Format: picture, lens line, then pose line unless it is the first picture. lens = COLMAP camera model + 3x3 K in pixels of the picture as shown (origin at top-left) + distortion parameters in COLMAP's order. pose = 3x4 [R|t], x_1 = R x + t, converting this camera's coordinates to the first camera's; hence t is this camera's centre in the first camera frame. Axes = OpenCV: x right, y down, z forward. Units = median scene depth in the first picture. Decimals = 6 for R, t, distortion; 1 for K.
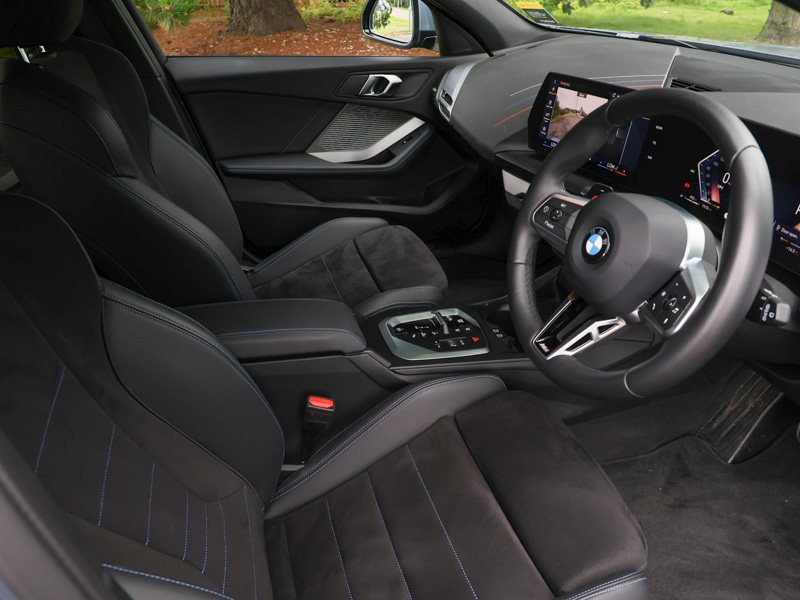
lens RADIAL K [[632.6, 0, 377.5], [0, 632.6, 301.0], [0, 0, 1]] dist [0.003481, 0.003612]
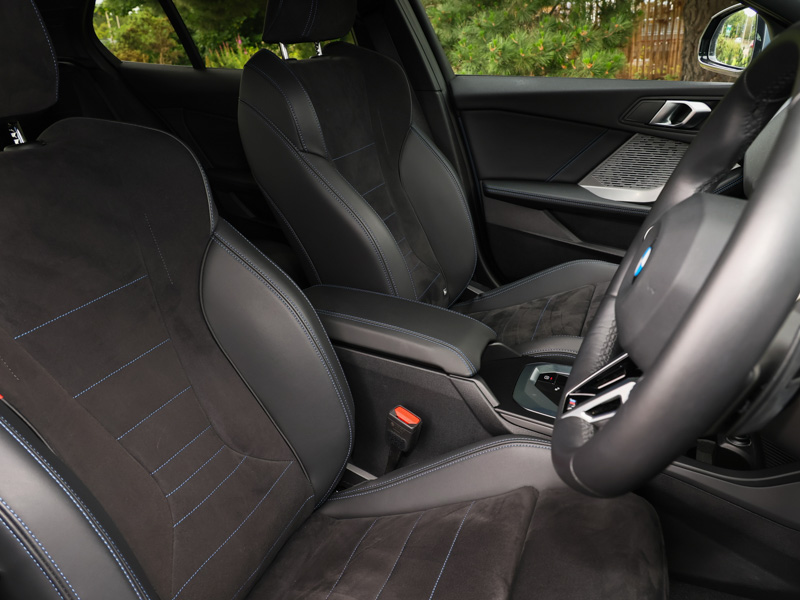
lens RADIAL K [[632.6, 0, 377.5], [0, 632.6, 301.0], [0, 0, 1]] dist [0.003481, 0.003612]
pose [[0.759450, 0.220871, -0.611924, 0.266406], [-0.288860, 0.957283, -0.012974, 0.018758], [0.582919, 0.186614, 0.790810, 0.159572]]
